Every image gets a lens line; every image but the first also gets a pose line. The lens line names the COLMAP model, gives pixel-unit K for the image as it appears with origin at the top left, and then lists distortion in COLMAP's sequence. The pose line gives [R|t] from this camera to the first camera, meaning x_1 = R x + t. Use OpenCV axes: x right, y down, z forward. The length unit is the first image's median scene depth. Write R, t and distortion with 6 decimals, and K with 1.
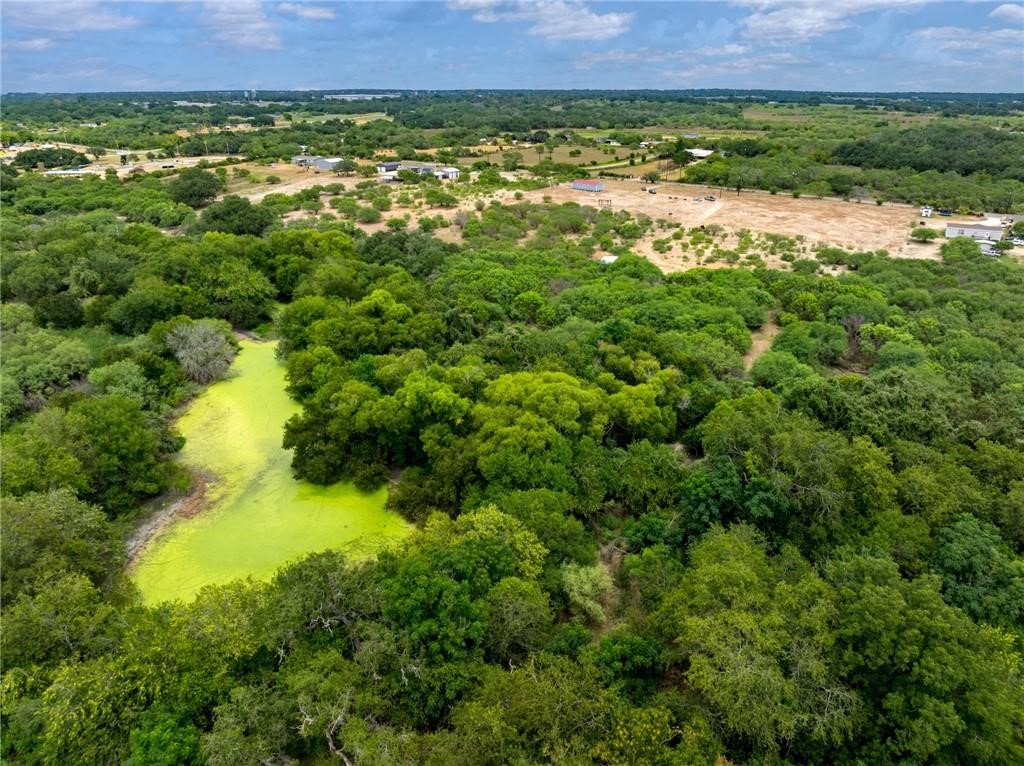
lens RADIAL K [[696.4, 0, 510.2], [0, 696.4, 381.8], [0, 0, 1]] dist [-0.028557, -0.000397]
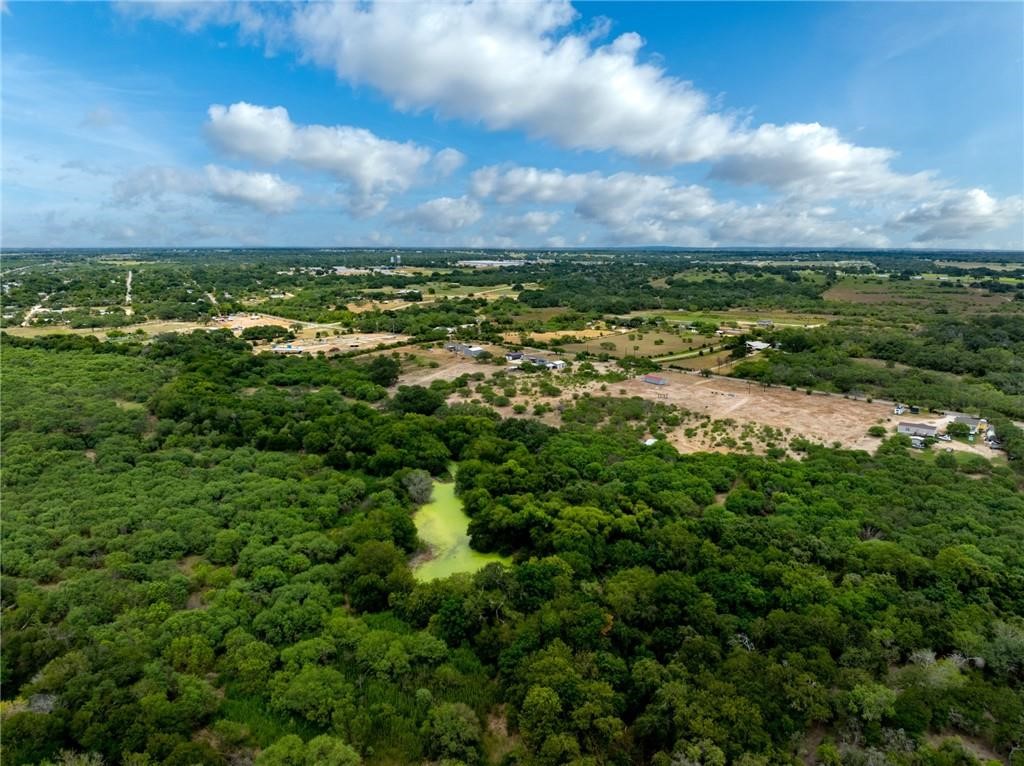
lens RADIAL K [[696.4, 0, 516.1], [0, 696.4, 379.8], [0, 0, 1]] dist [-0.028557, -0.000397]
pose [[0.987891, 0.032463, -0.151712, 0.080469], [-0.062876, 0.977733, -0.200211, 0.025743], [0.141835, 0.207326, 0.967935, -0.671584]]
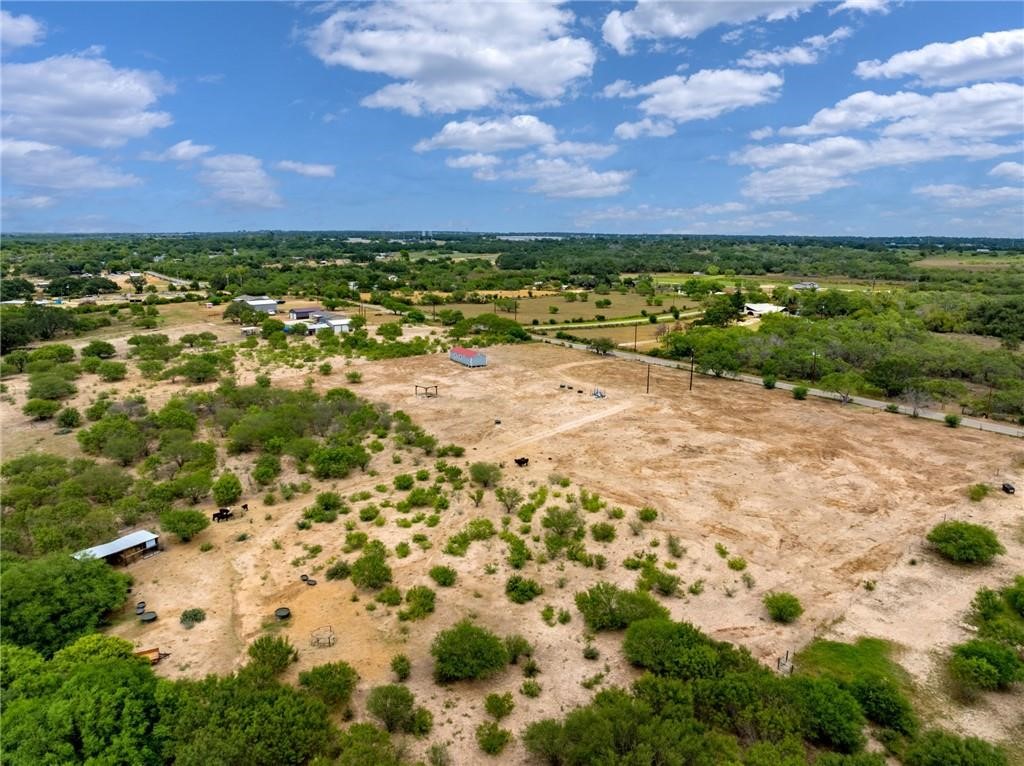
lens RADIAL K [[696.4, 0, 511.4], [0, 696.4, 383.0], [0, 0, 1]] dist [-0.028557, -0.000397]
pose [[0.960331, 0.065308, -0.271108, 0.558216], [-0.114960, 0.978452, -0.171512, -0.253988], [0.254065, 0.195875, 0.947145, 0.664887]]
